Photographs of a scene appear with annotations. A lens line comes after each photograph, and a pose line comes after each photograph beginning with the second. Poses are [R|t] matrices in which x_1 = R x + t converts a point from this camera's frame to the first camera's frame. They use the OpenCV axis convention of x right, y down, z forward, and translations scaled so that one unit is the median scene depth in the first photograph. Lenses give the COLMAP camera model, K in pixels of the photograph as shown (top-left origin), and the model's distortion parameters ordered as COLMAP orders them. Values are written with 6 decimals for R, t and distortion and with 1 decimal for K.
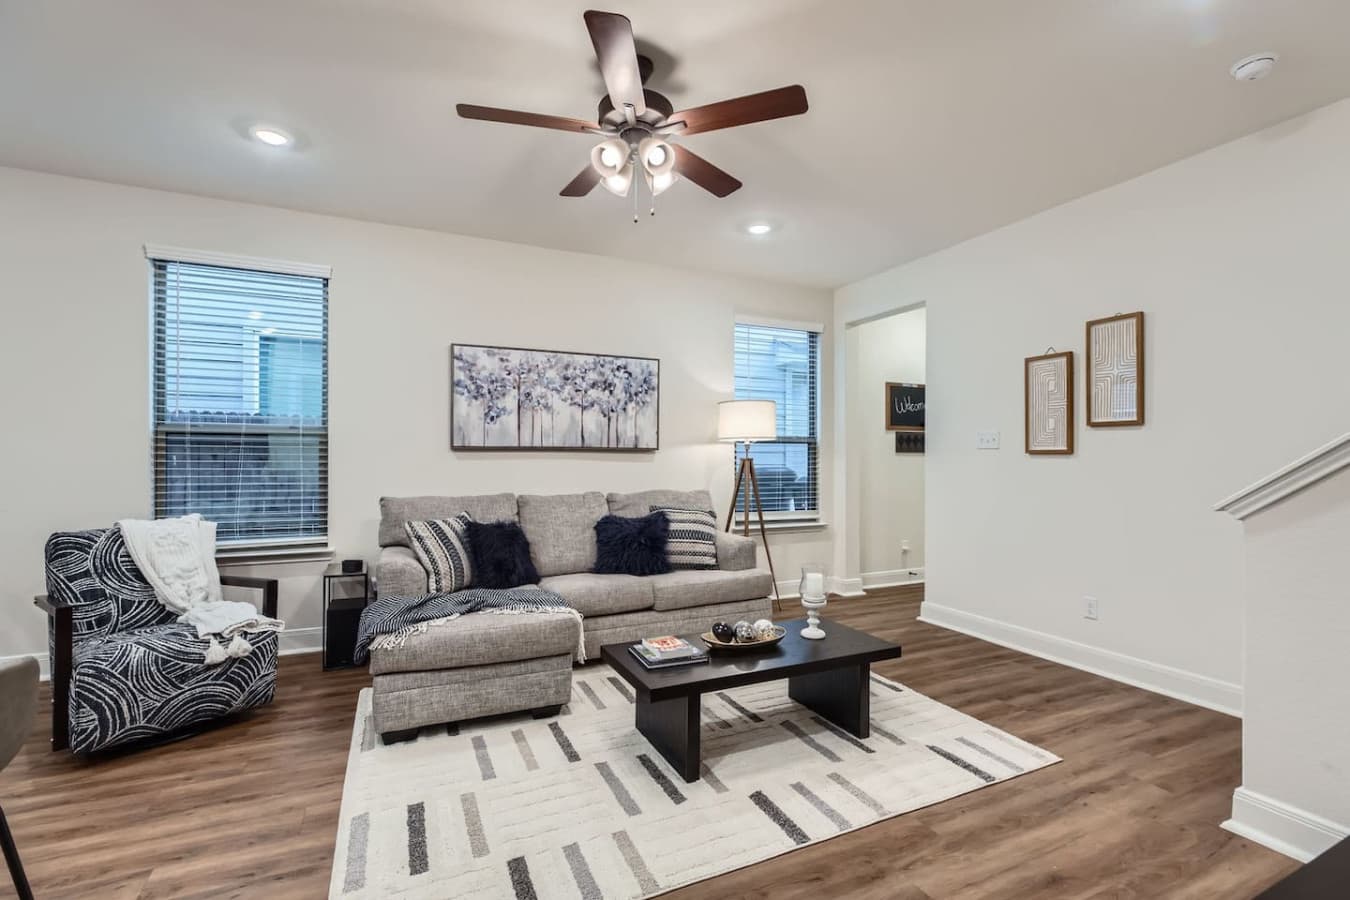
lens RADIAL K [[610.6, 0, 674.5], [0, 610.6, 447.9], [0, 0, 1]] dist [-0.000641, -0.000046]
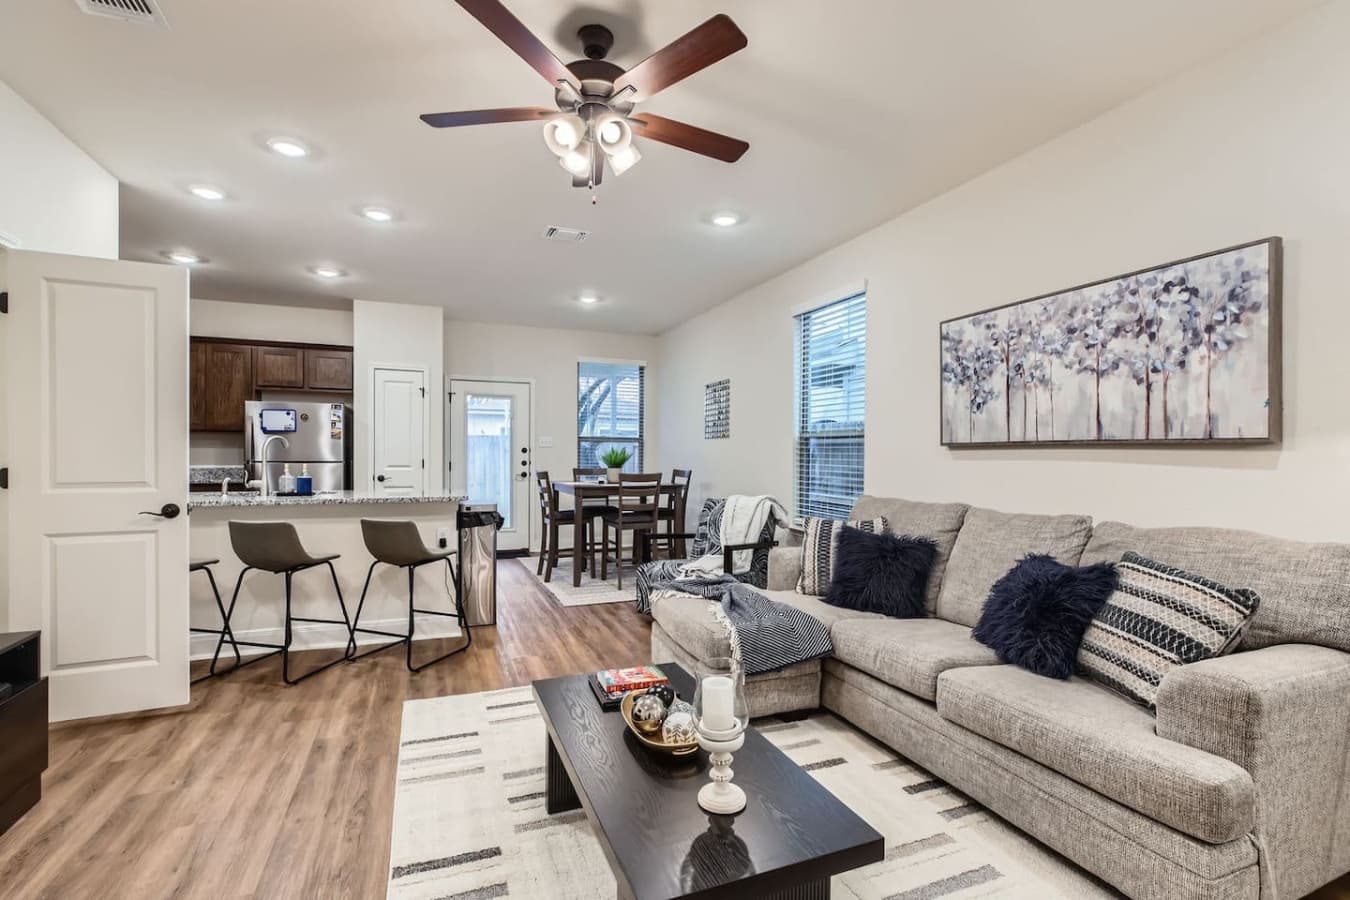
lens RADIAL K [[610.6, 0, 672.8], [0, 610.6, 455.6], [0, 0, 1]] dist [-0.000641, -0.000046]
pose [[-0.045146, -0.000918, -0.998980, 0.471750], [0.007018, 0.999975, -0.001236, 0.012105], [0.998956, -0.007066, -0.045138, 0.628181]]
